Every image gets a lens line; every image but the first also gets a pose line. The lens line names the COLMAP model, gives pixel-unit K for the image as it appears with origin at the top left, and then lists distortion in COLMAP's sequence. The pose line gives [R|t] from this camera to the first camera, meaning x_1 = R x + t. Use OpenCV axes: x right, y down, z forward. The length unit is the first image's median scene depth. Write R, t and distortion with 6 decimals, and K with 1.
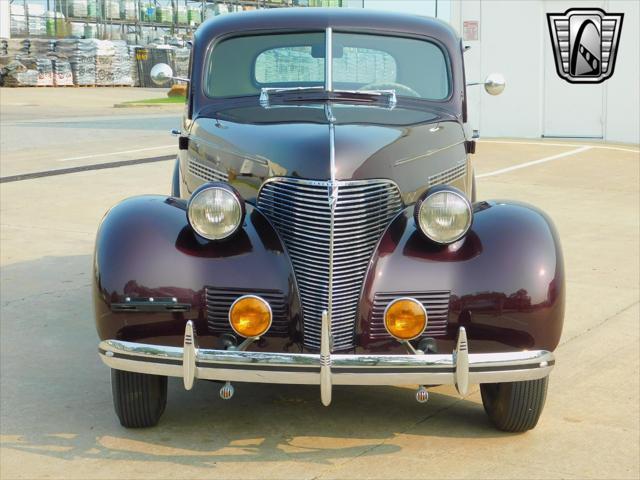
lens RADIAL K [[1256.2, 0, 320.0], [0, 1256.2, 240.0], [0, 0, 1]] dist [-0.025107, -0.099714]
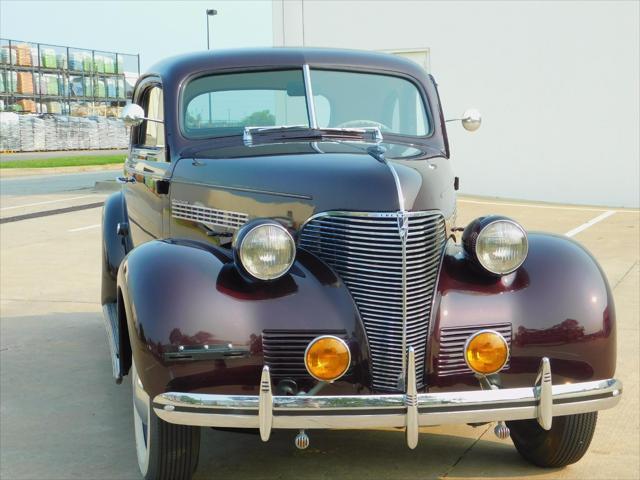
lens RADIAL K [[1256.2, 0, 320.0], [0, 1256.2, 240.0], [0, 0, 1]] dist [-0.025107, -0.099714]
pose [[0.982328, -0.032351, 0.184352, -0.220265], [0.041795, 0.997993, -0.047577, 0.016461], [-0.182443, 0.054441, 0.981708, 0.074189]]
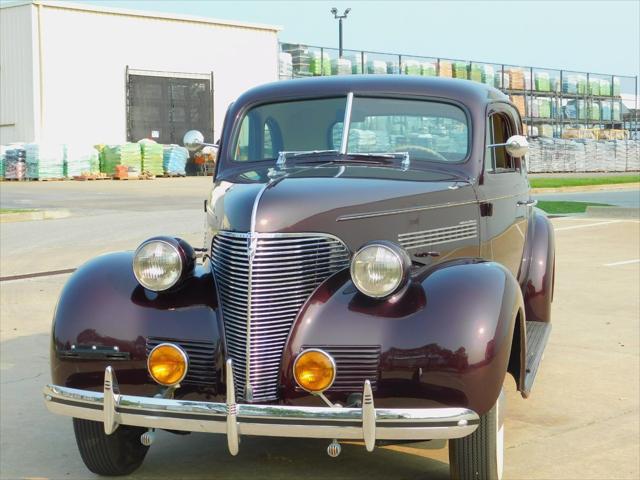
lens RADIAL K [[1256.2, 0, 320.0], [0, 1256.2, 240.0], [0, 0, 1]] dist [-0.025107, -0.099714]
pose [[0.973992, 0.002159, -0.226570, 0.283959], [-0.018508, 0.997371, -0.070057, 0.027861], [0.225824, 0.072428, 0.971472, 0.026104]]
